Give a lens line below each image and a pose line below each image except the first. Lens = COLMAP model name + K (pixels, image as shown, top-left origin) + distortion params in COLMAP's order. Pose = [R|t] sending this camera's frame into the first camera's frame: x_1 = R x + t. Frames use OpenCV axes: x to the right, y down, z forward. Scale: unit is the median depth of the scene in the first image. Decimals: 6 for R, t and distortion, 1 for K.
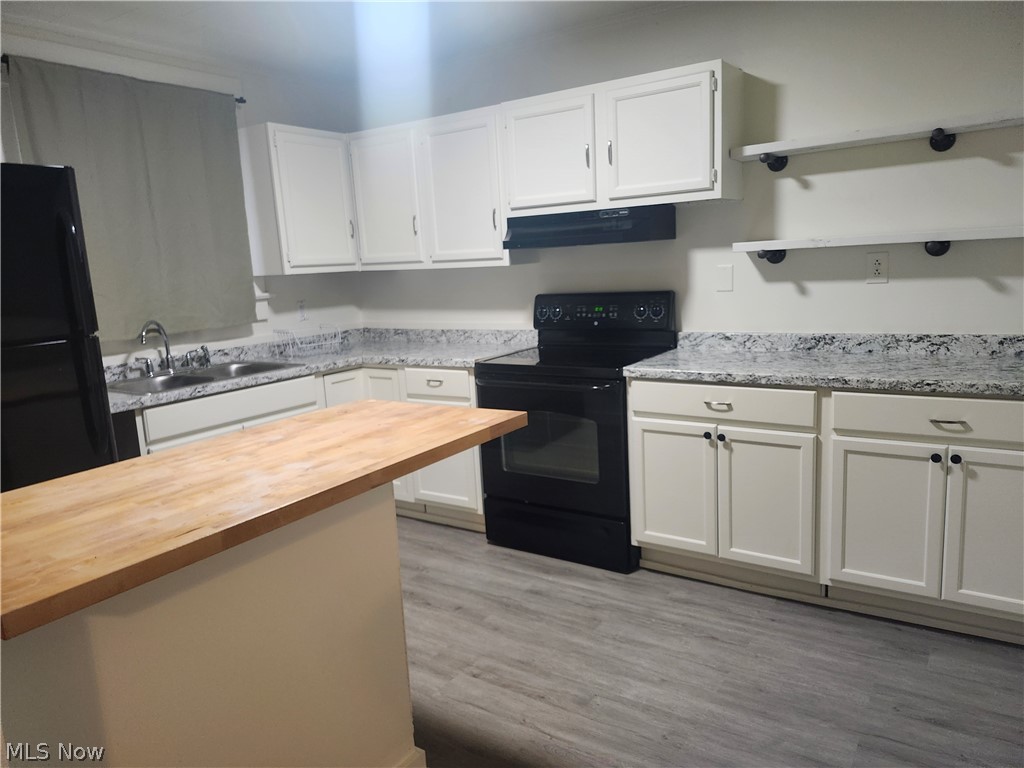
lens RADIAL K [[708.0, 0, 516.5], [0, 708.0, 385.1], [0, 0, 1]] dist [0.021872, -0.018811]
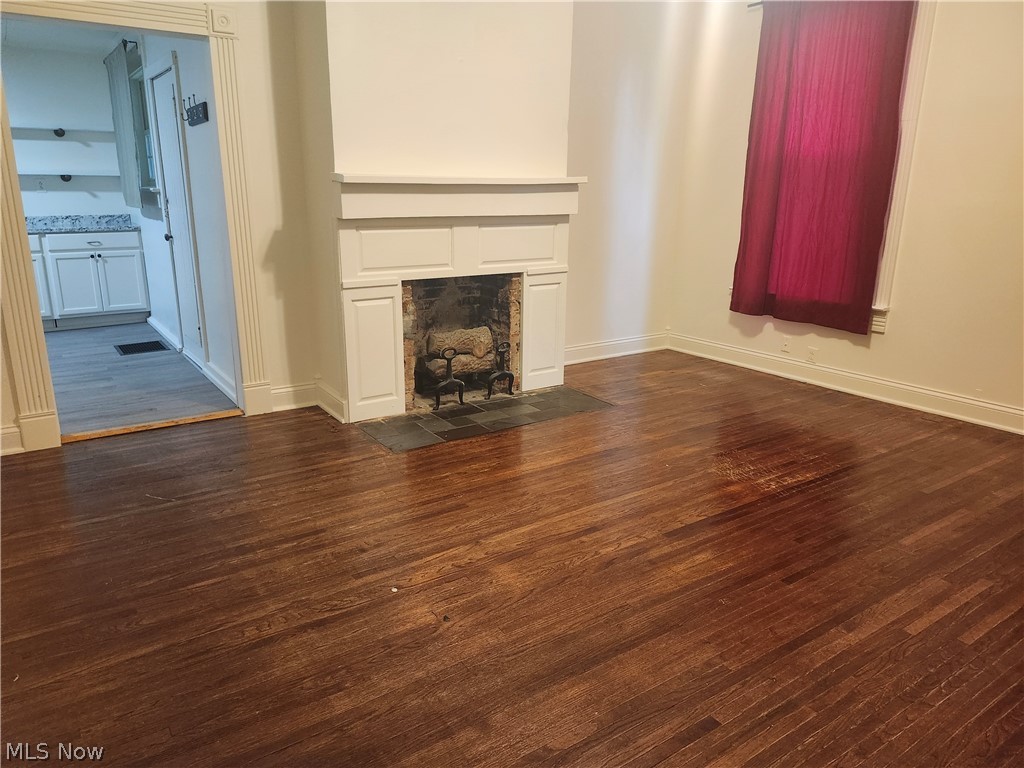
lens RADIAL K [[708.0, 0, 507.3], [0, 708.0, 383.6], [0, 0, 1]] dist [0.021872, -0.018811]
pose [[0.372833, -0.198522, 0.906413, -1.276439], [0.130076, 0.978381, 0.160781, 0.319045], [-0.918736, 0.057958, 0.390596, -1.379777]]
